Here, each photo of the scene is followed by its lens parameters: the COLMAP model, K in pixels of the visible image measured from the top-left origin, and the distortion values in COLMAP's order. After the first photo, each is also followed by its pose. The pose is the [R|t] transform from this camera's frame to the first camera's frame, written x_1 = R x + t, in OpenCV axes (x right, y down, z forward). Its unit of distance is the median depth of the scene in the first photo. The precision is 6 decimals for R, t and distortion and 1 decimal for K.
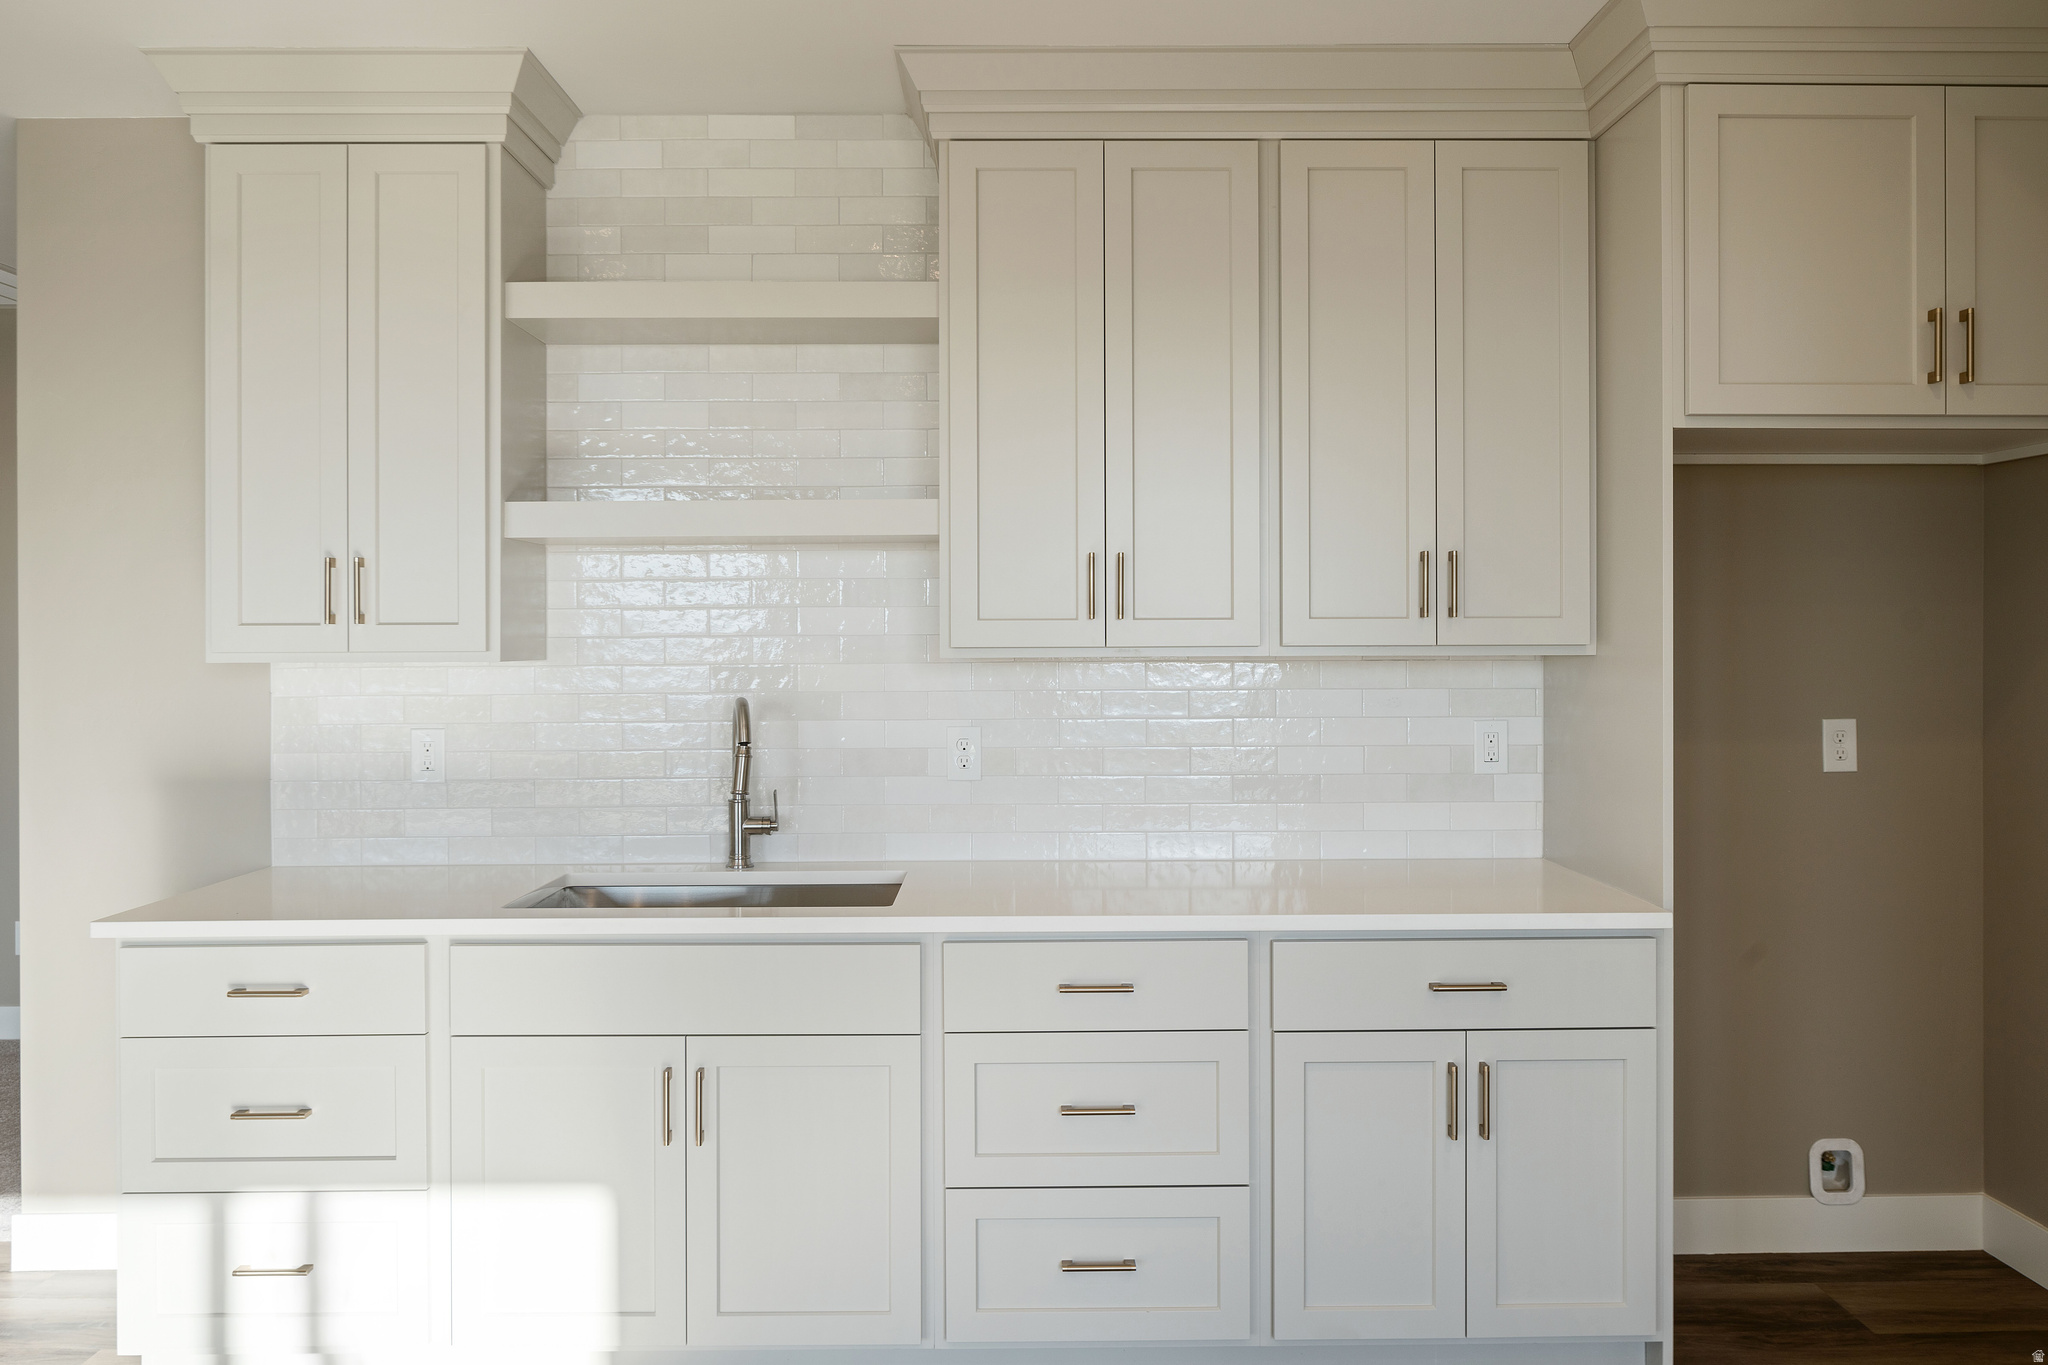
lens RADIAL K [[1420.3, 0, 1055.7], [0, 1420.3, 639.4], [0, 0, 1]] dist [-0.014313, 0.004048]
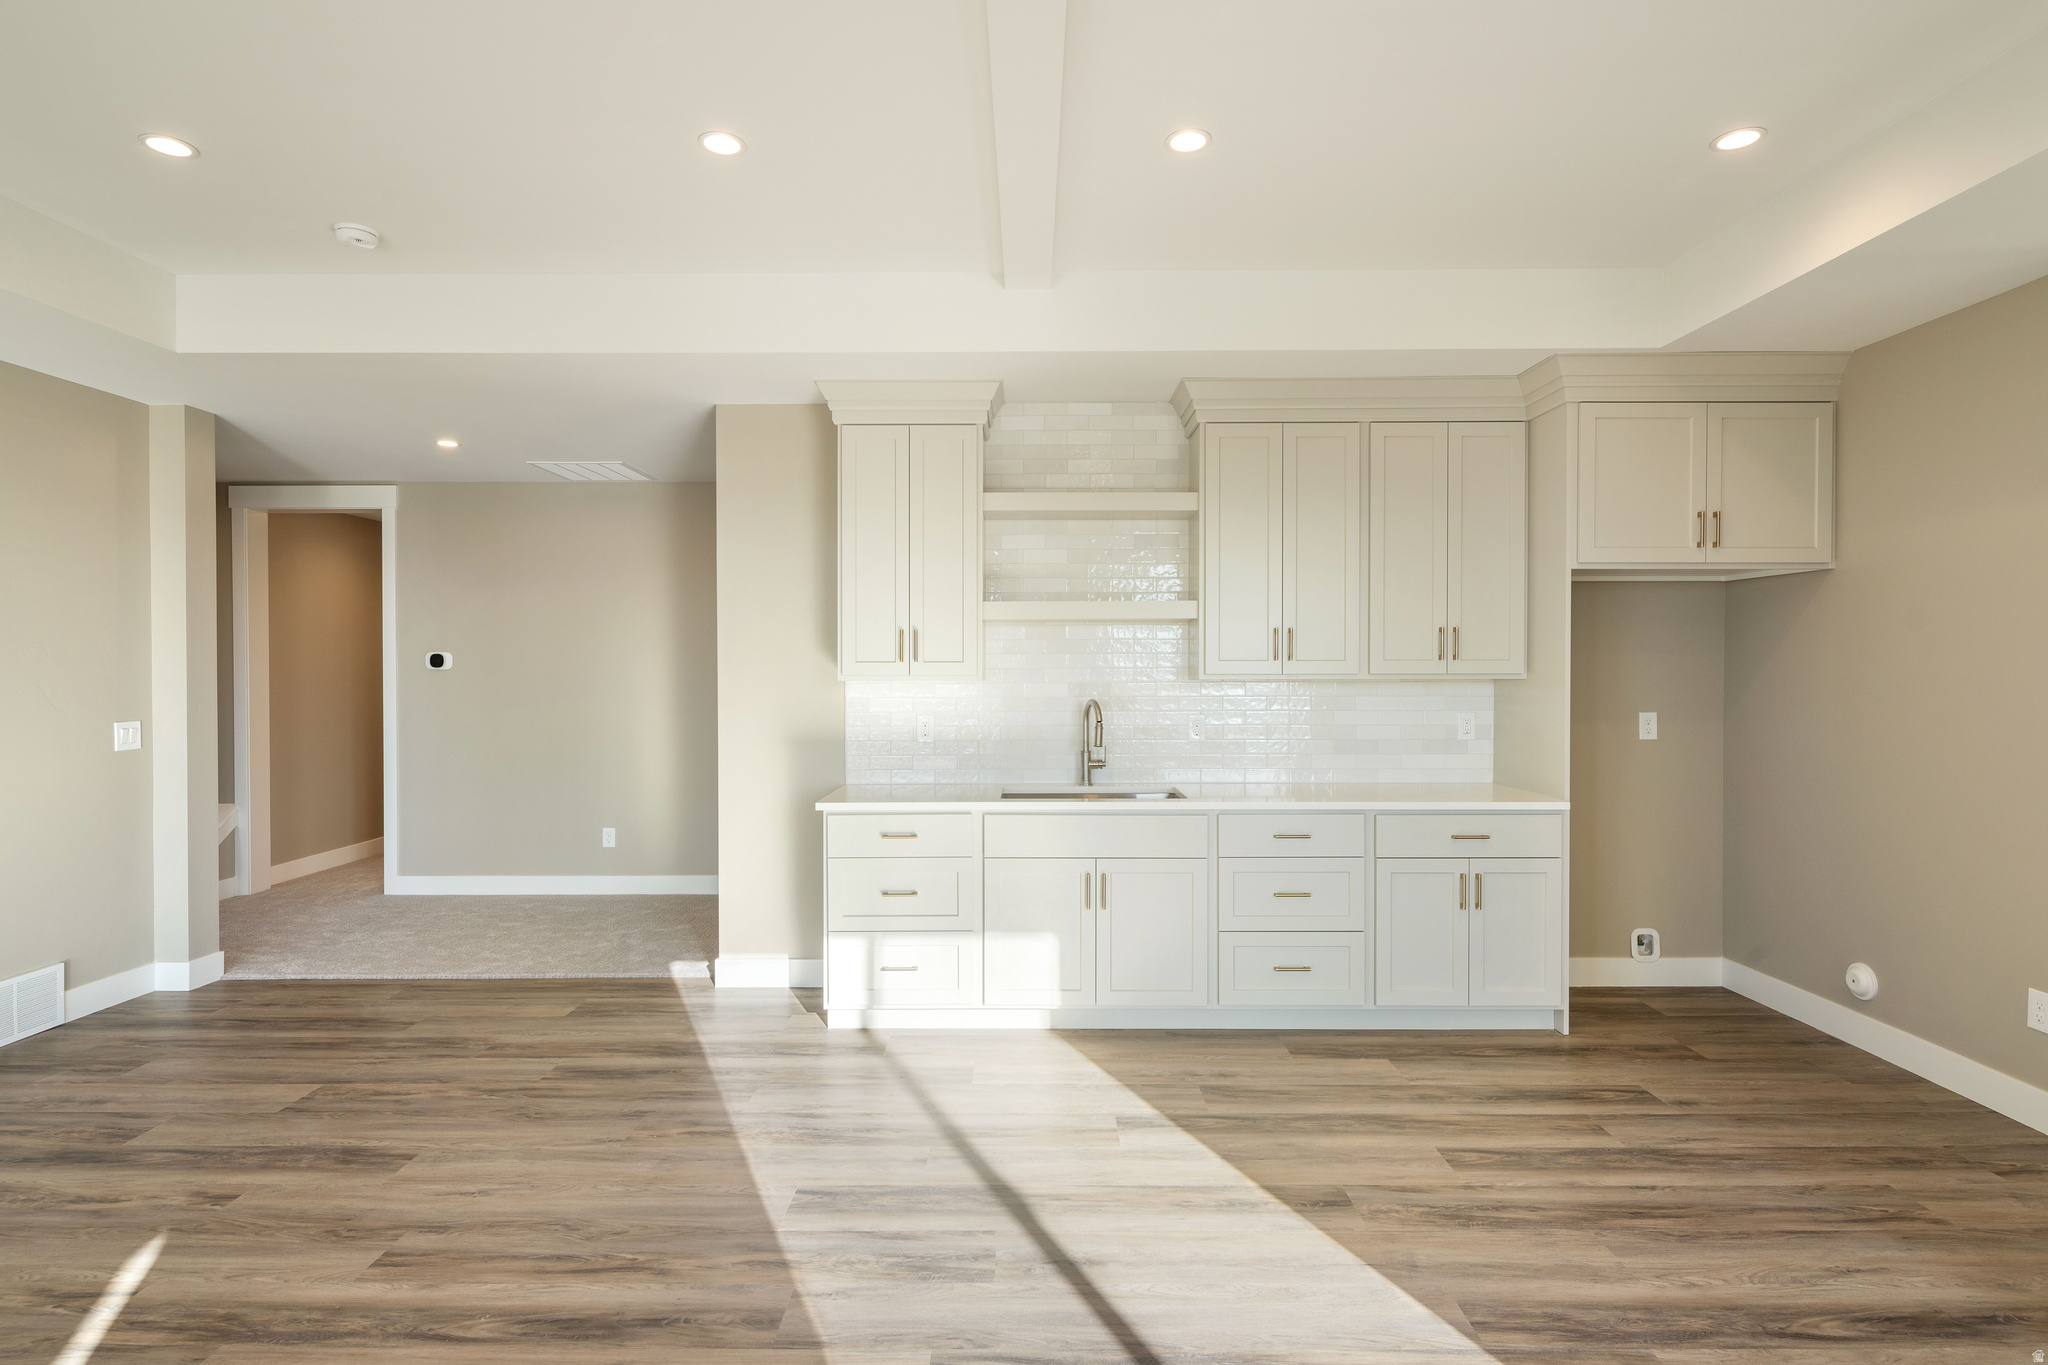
lens RADIAL K [[1018.9, 0, 1033.7], [0, 1018.9, 681.4], [0, 0, 1]] dist [0.001103, -0.000435]
pose [[0.999835, 0.002790, -0.017934, -0.287164], [-0.002631, 0.999957, 0.008913, 0.003509], [0.017958, -0.008864, 0.999799, -0.449886]]
